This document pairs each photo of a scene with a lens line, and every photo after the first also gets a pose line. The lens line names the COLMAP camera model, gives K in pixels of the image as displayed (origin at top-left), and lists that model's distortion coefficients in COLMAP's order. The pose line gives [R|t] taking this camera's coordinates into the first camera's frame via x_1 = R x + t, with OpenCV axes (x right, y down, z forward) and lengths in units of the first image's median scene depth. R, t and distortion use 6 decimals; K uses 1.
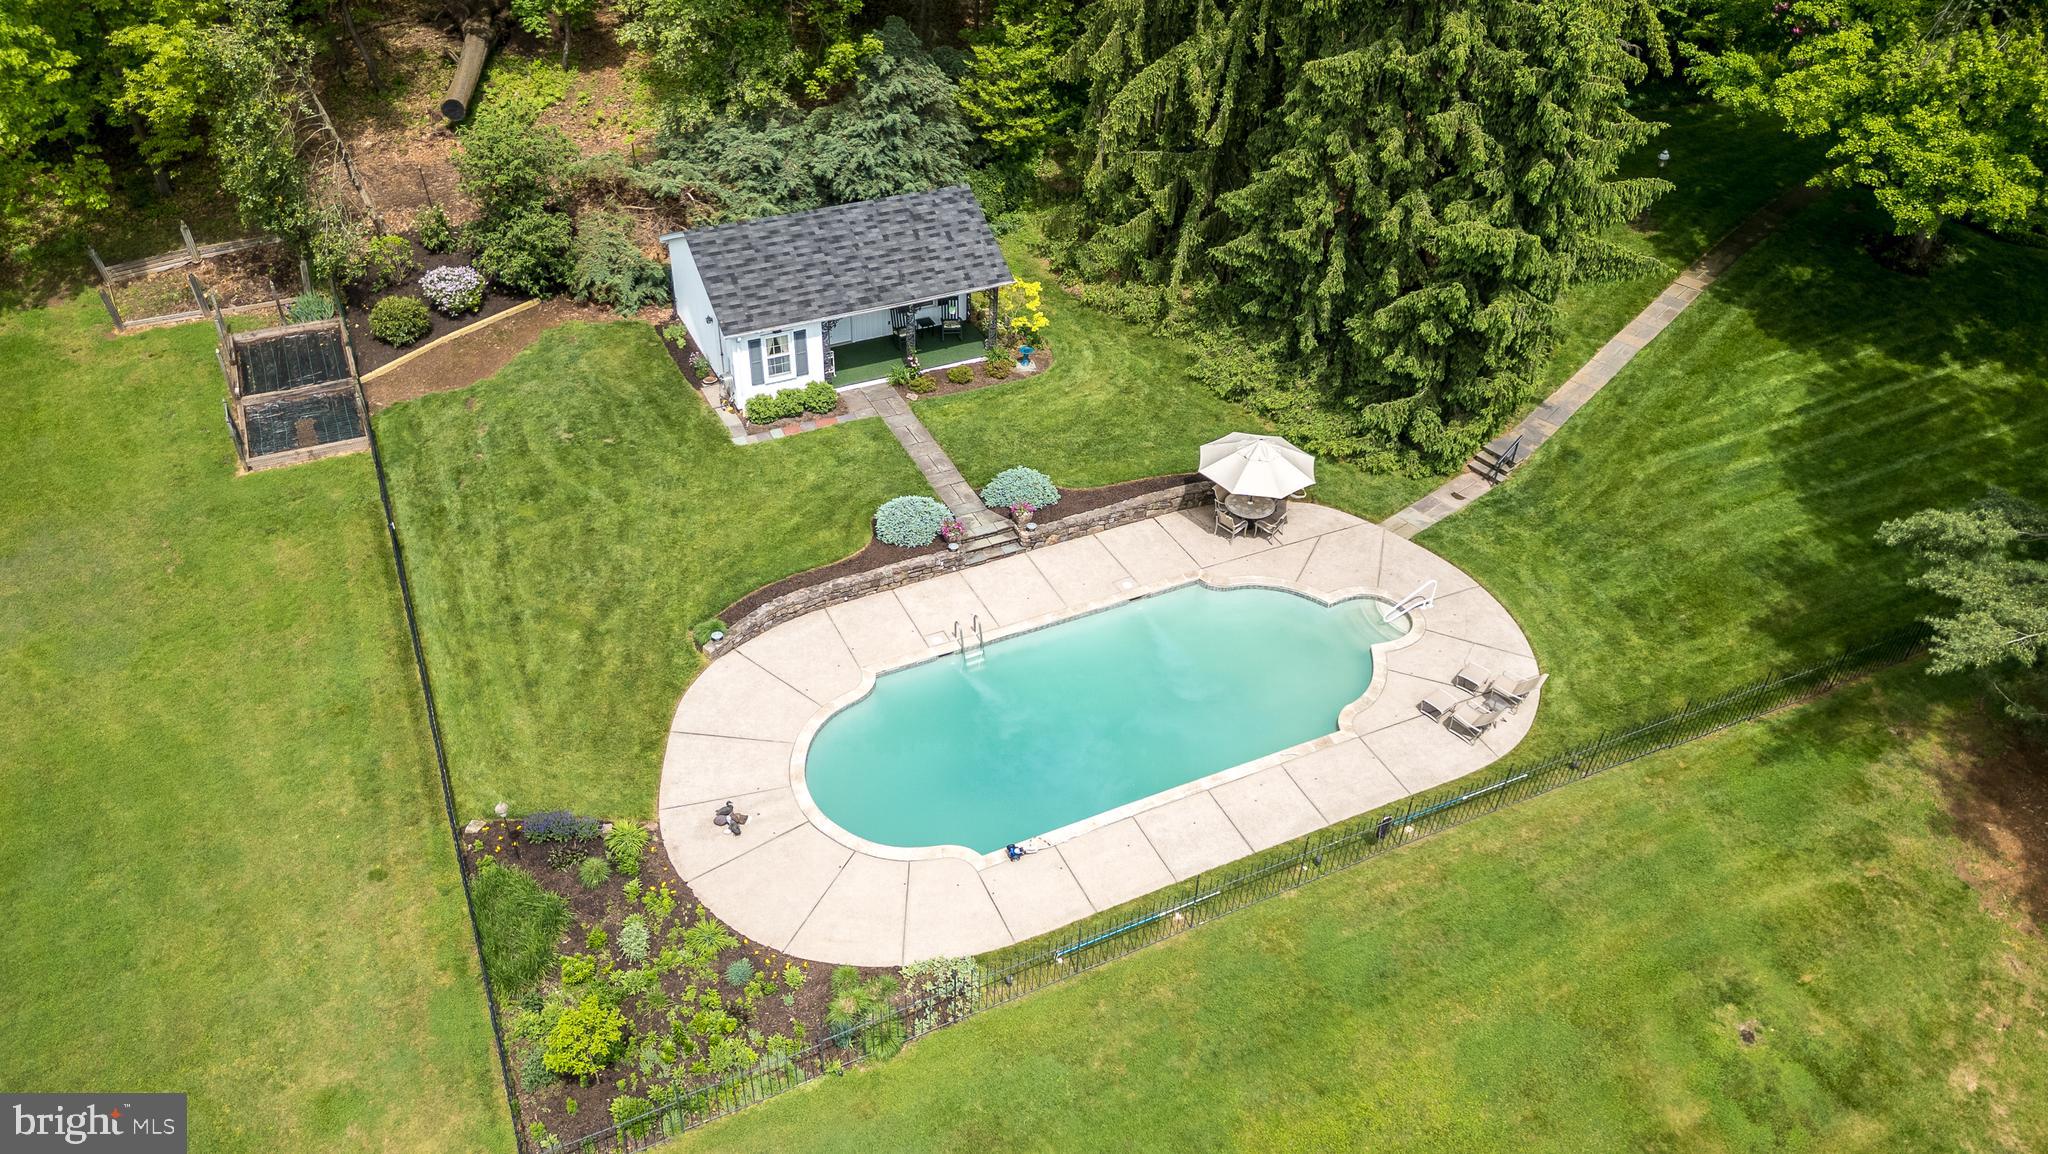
lens RADIAL K [[1438.2, 0, 1024.2], [0, 1438.2, 566.9], [0, 0, 1]] dist [0.083447, -0.082712]
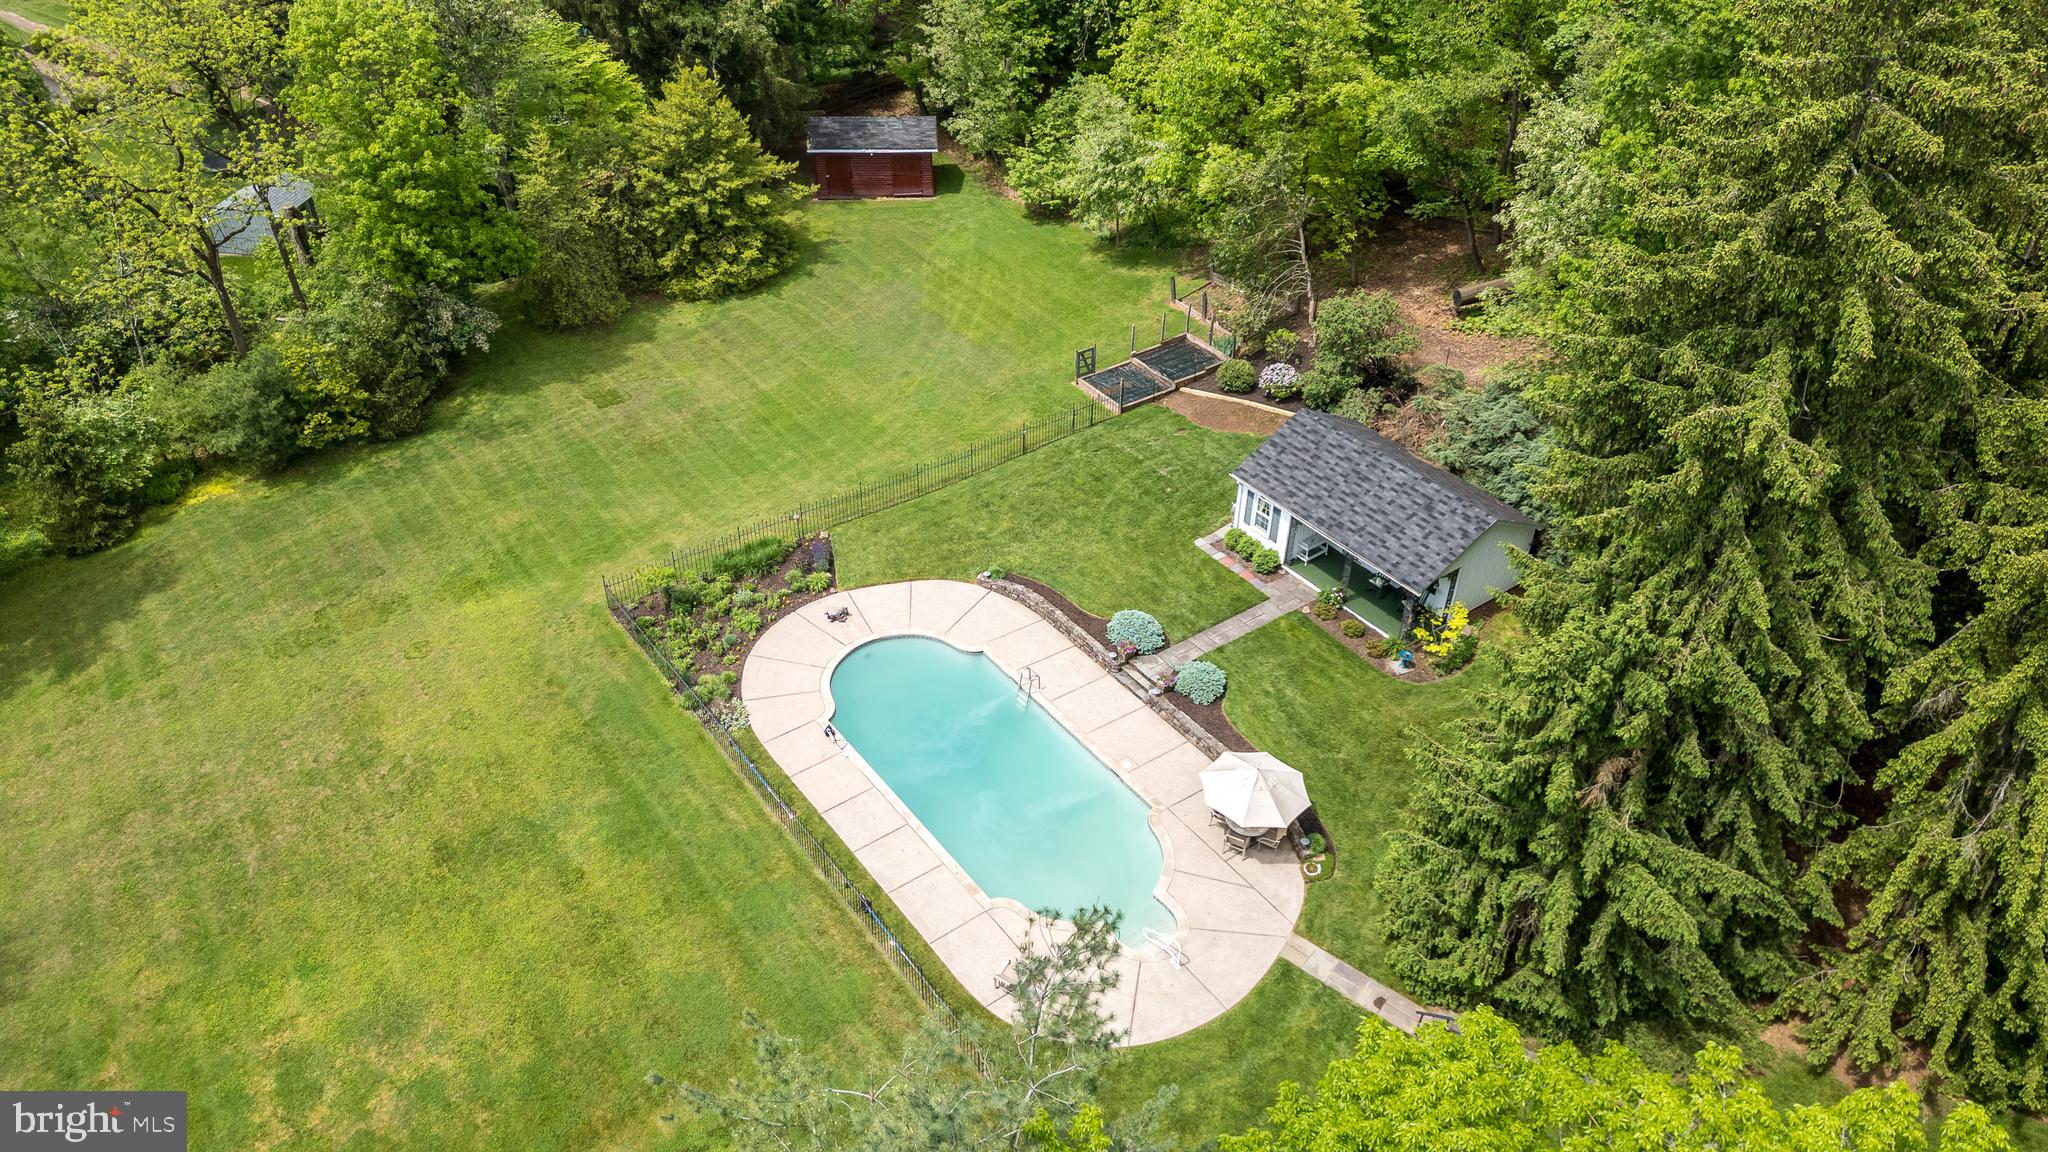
lens RADIAL K [[1438.2, 0, 1024.2], [0, 1438.2, 565.9], [0, 0, 1]] dist [0.083447, -0.082712]
pose [[0.187428, 0.559649, -0.807257, 0.946072], [-0.628375, 0.699976, 0.339379, -0.464350], [0.754993, 0.443651, 0.482865, 0.275914]]
